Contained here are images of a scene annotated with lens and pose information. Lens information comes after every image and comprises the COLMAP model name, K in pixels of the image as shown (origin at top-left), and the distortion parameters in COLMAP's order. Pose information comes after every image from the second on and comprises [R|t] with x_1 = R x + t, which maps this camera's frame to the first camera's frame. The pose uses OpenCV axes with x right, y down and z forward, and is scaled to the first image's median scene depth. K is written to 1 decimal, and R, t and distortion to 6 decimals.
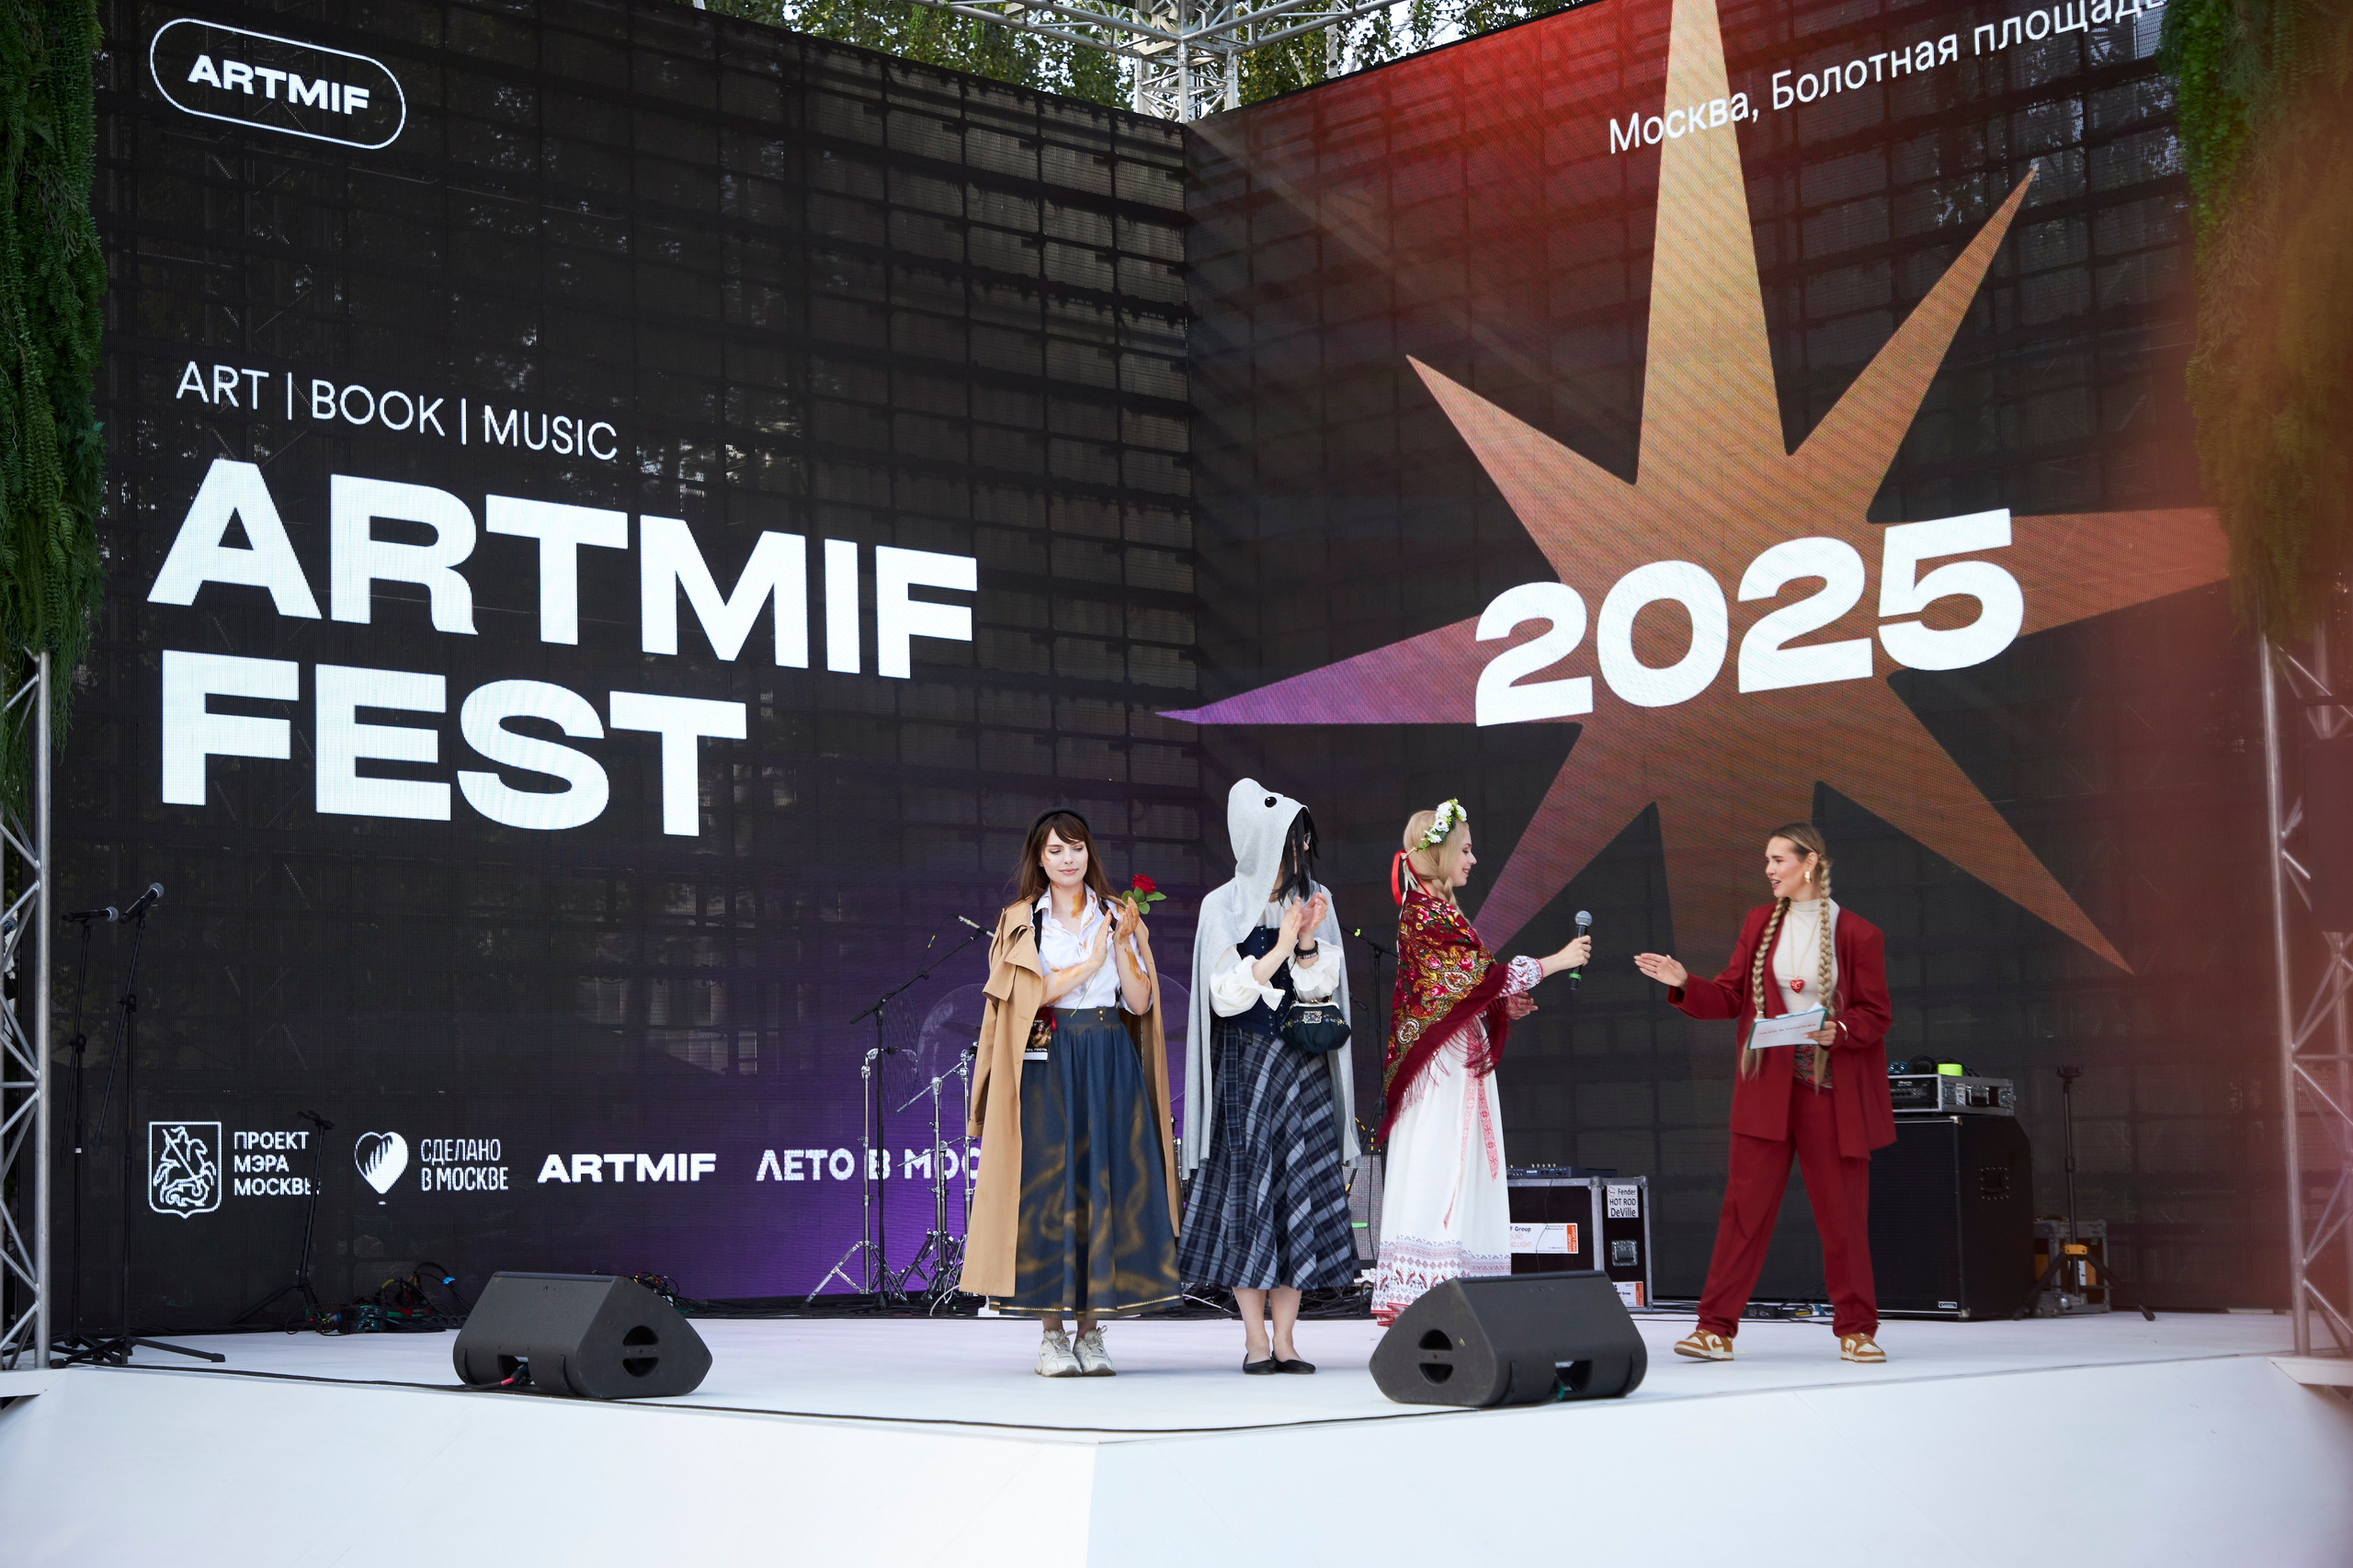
lens RADIAL K [[3898.7, 0, 1176.5], [0, 3898.7, 784.0], [0, 0, 1]] dist [-0.013504, 0.031138]
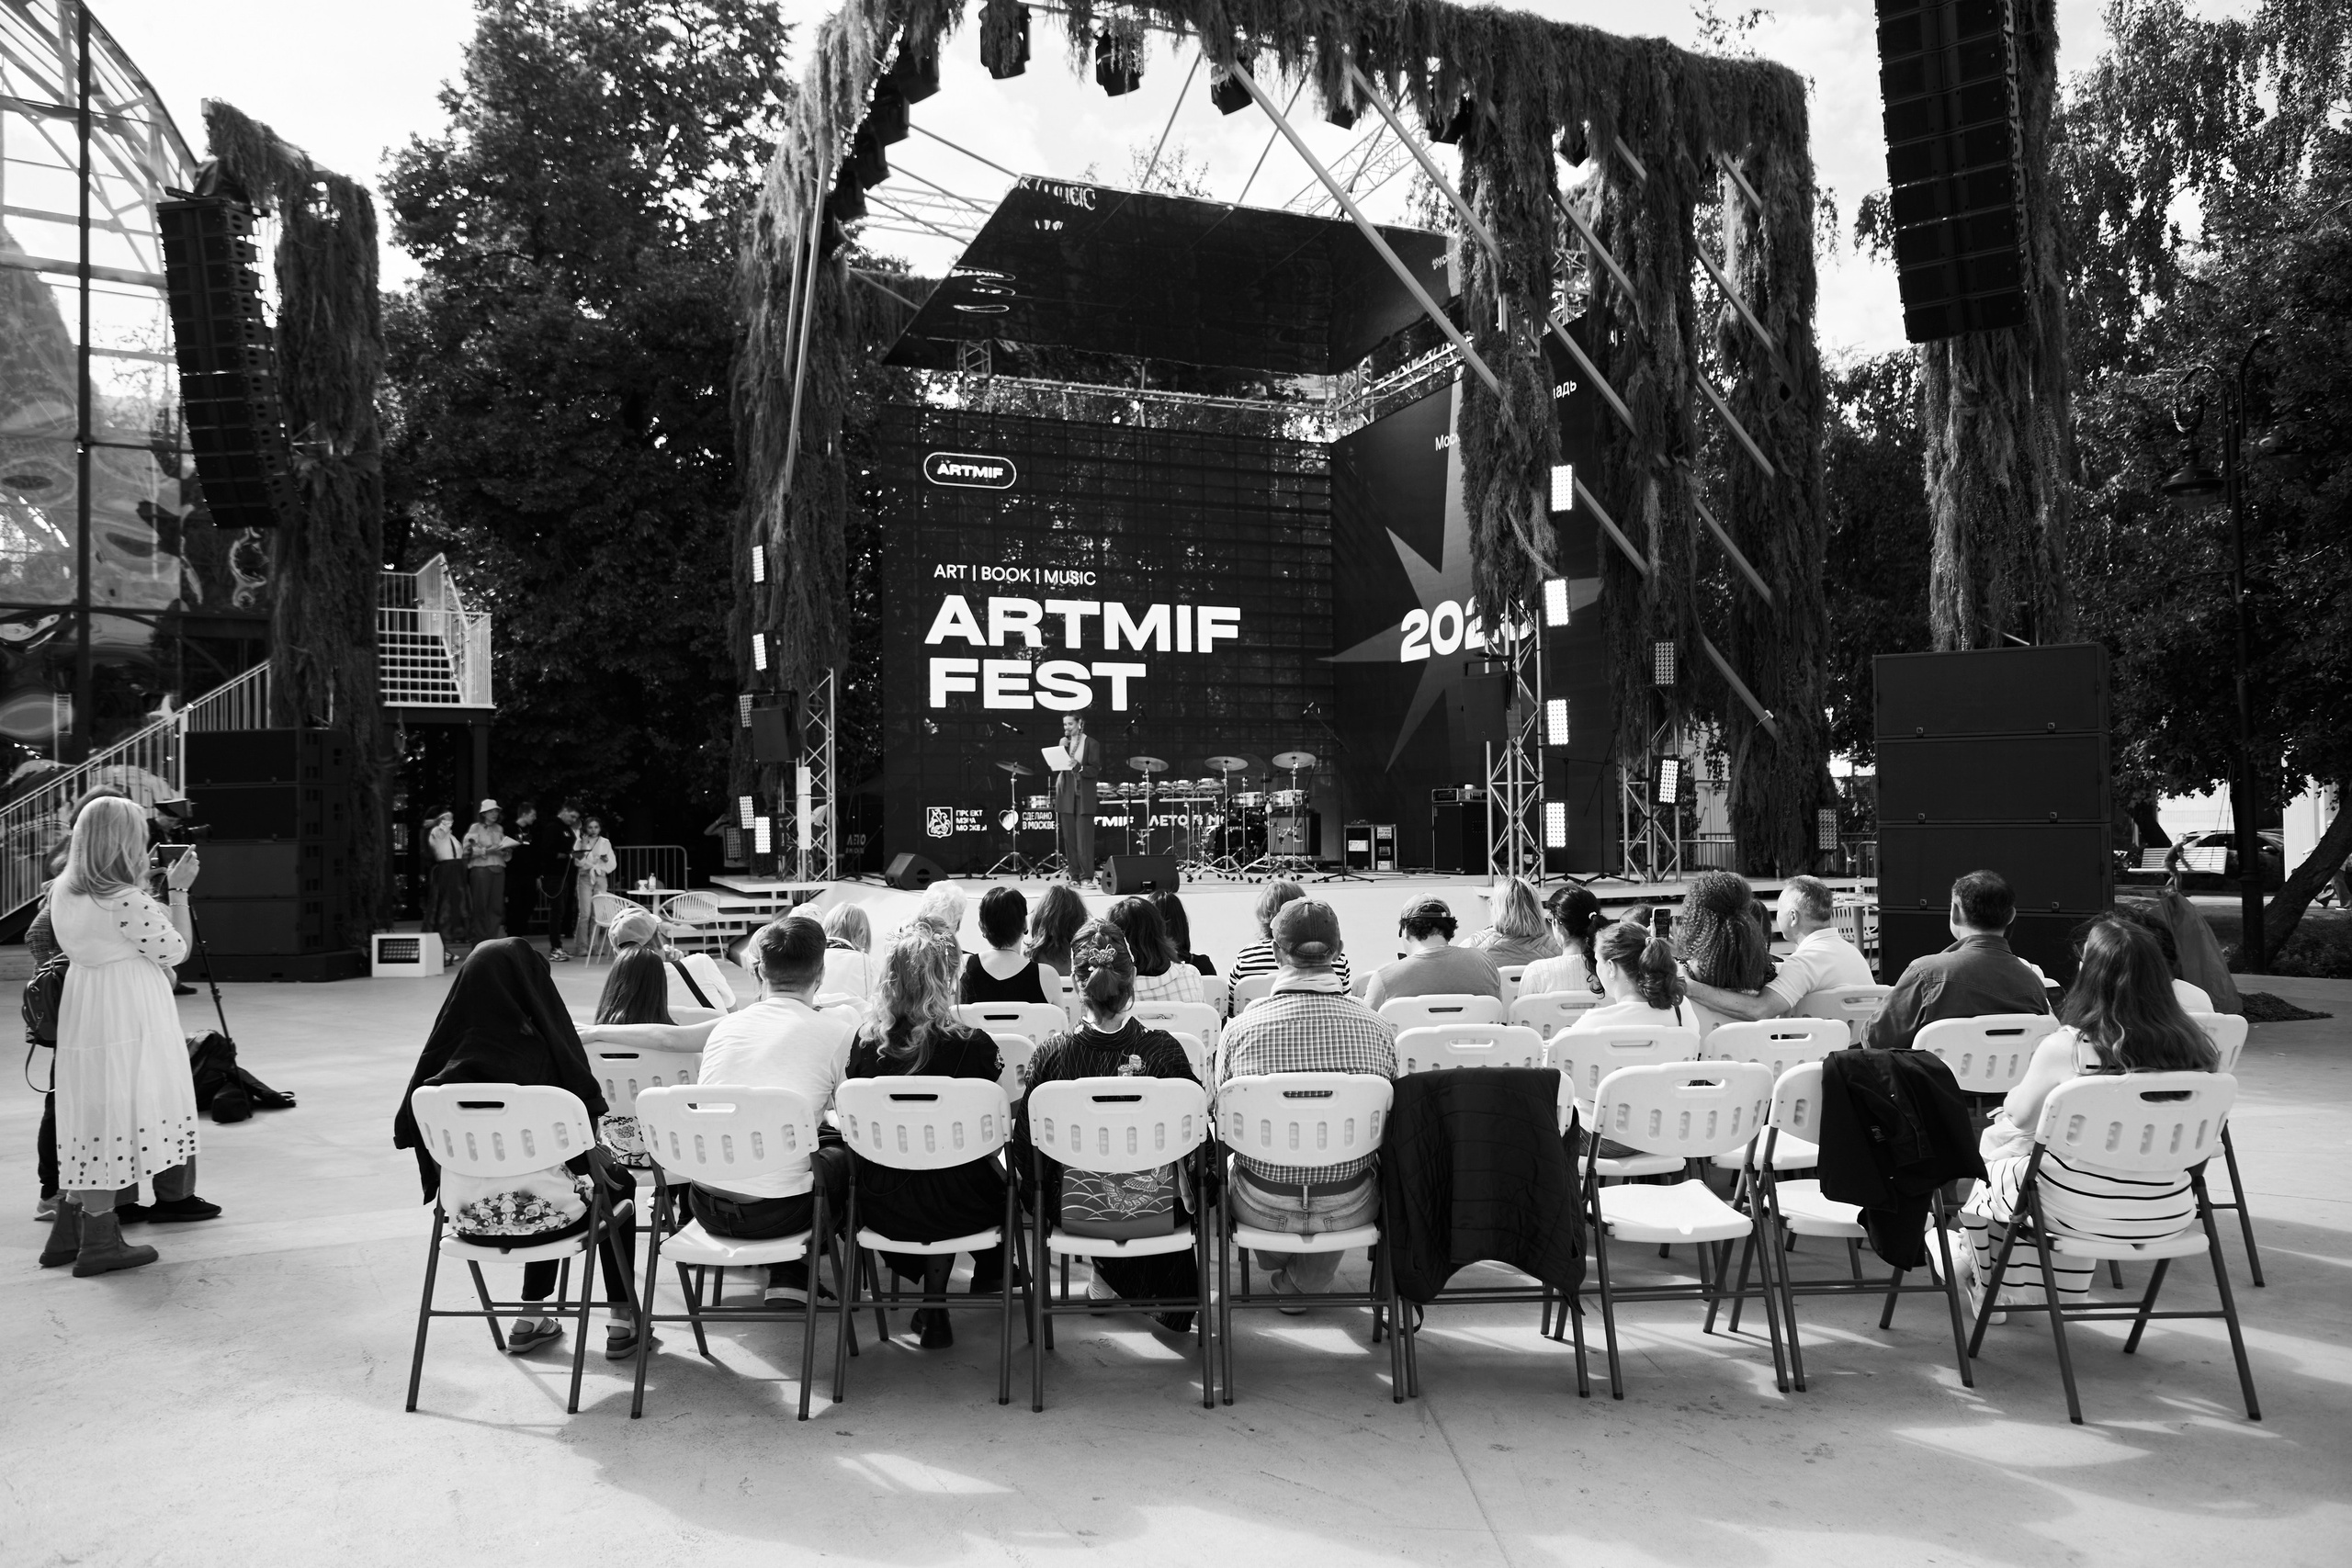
lens RADIAL K [[1650.5, 0, 1176.0], [0, 1650.5, 784.0], [0, 0, 1]] dist [-0.004070, -0.000206]
pose [[0.931090, -0.009049, -0.364678, 0.385196], [0.037140, 0.996849, 0.070090, -0.018048], [0.362894, -0.078805, 0.928492, -0.164959]]
